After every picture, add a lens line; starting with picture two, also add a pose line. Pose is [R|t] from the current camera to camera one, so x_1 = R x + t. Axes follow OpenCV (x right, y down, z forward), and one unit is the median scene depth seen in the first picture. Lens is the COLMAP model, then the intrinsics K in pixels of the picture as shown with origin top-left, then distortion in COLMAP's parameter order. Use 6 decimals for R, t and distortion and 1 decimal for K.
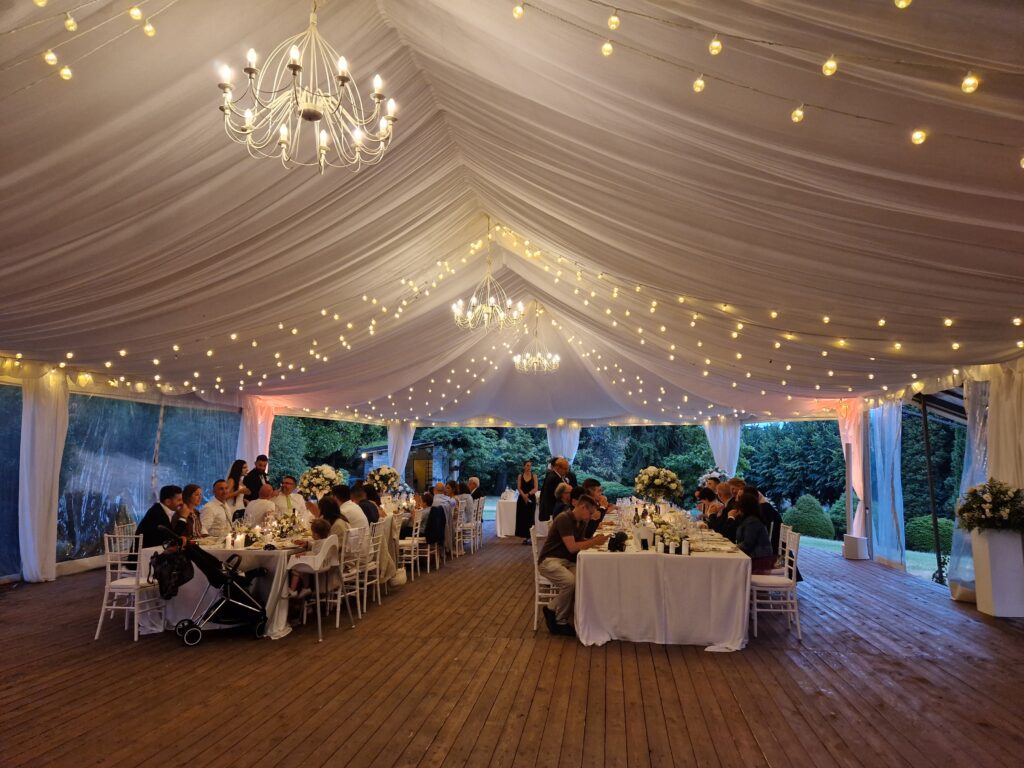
lens RADIAL K [[662.4, 0, 512.0], [0, 662.4, 384.0], [0, 0, 1]] dist [0.050184, -0.001890]
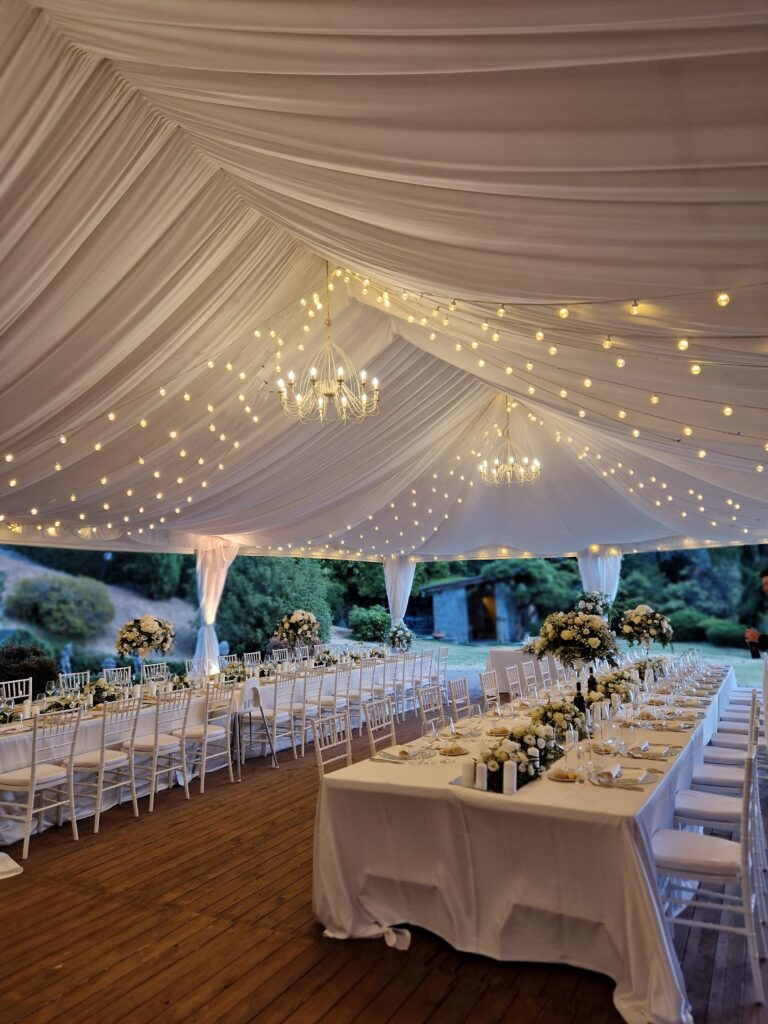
lens RADIAL K [[662.4, 0, 384.0], [0, 662.4, 512.0], [0, 0, 1]] dist [0.050184, -0.001890]
pose [[0.938767, -0.069020, -0.337569, 0.118260], [0.064352, 0.997614, -0.025014, 0.018577], [0.338490, 0.001759, 0.940968, 0.169586]]
